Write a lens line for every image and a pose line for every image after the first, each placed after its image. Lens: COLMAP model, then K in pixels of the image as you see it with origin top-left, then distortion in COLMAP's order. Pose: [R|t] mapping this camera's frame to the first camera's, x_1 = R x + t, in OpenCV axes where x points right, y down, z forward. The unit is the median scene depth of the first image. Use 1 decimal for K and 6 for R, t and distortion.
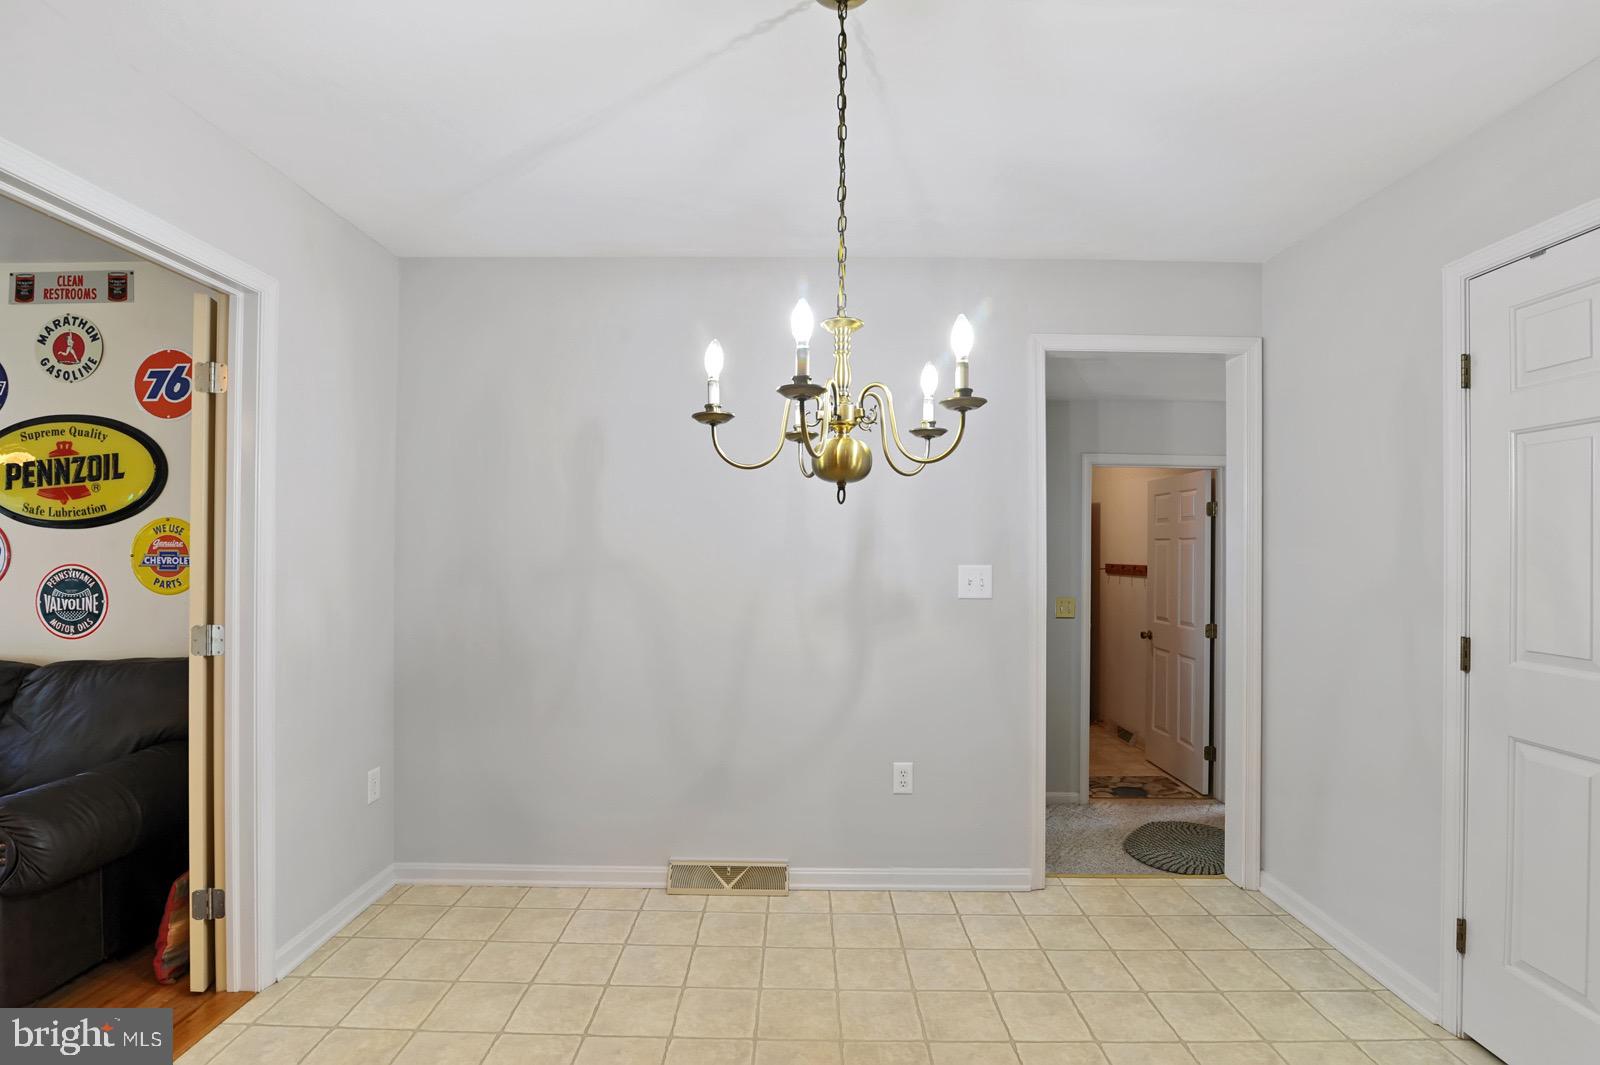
lens RADIAL K [[734.7, 0, 799.7], [0, 734.7, 546.1], [0, 0, 1]] dist [-0.017658, 0.000074]
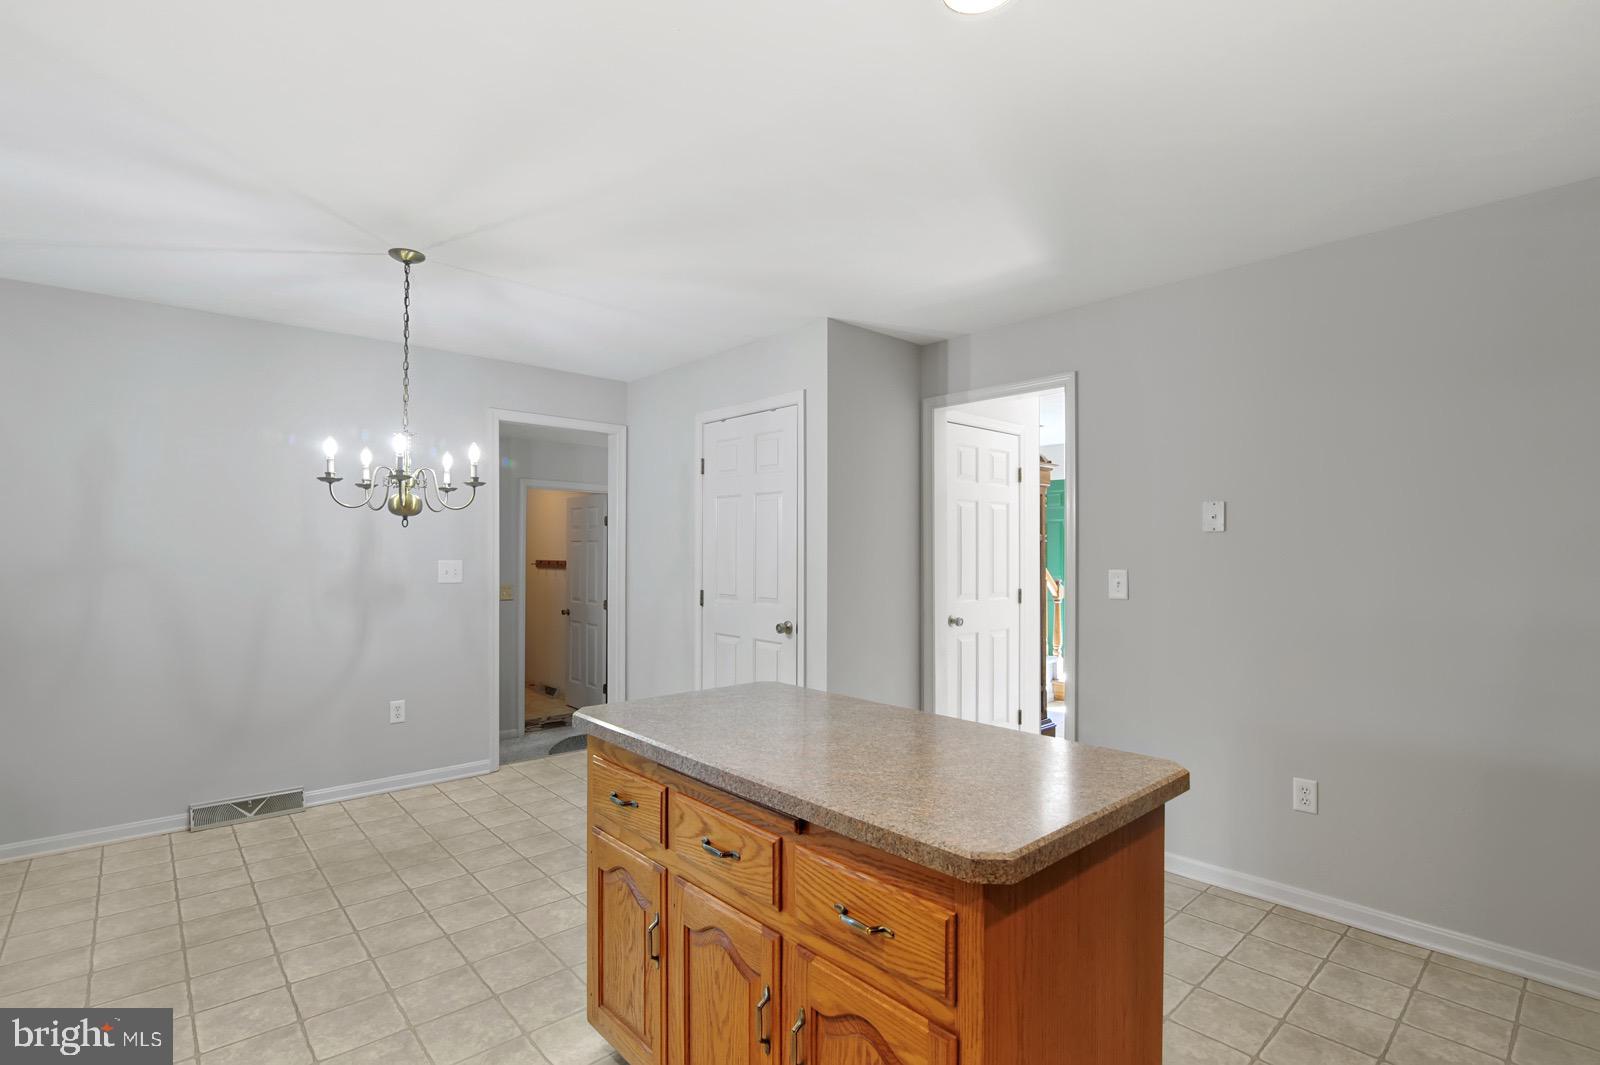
lens RADIAL K [[734.7, 0, 791.4], [0, 734.7, 545.0], [0, 0, 1]] dist [-0.017658, 0.000074]
pose [[0.743247, 0.000478, 0.669017, -0.241123], [-0.001110, 0.999999, 0.000519, -0.006727], [-0.669016, -0.001128, 0.743247, -0.564221]]
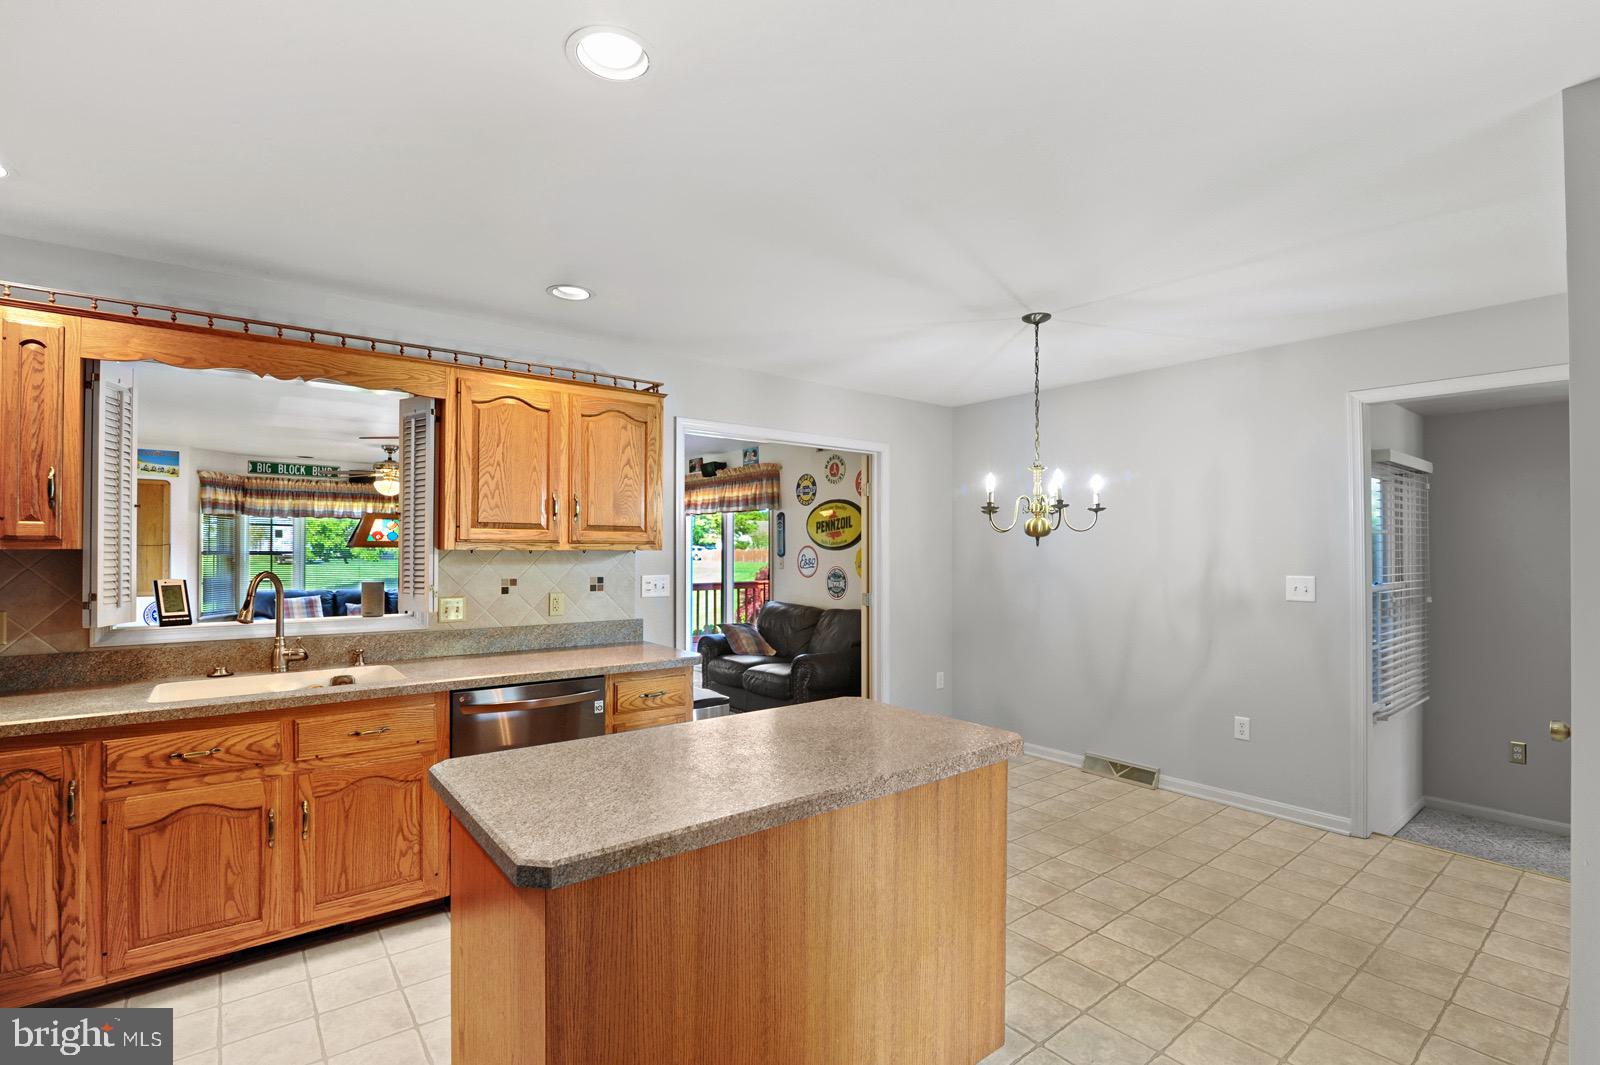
lens RADIAL K [[734.7, 0, 815.8], [0, 734.7, 546.2], [0, 0, 1]] dist [-0.017658, 0.000074]
pose [[0.642612, -0.007643, -0.766154, 0.694928], [0.006094, 0.999970, -0.004863, -0.026408], [0.766168, -0.001544, 0.642639, -0.511834]]
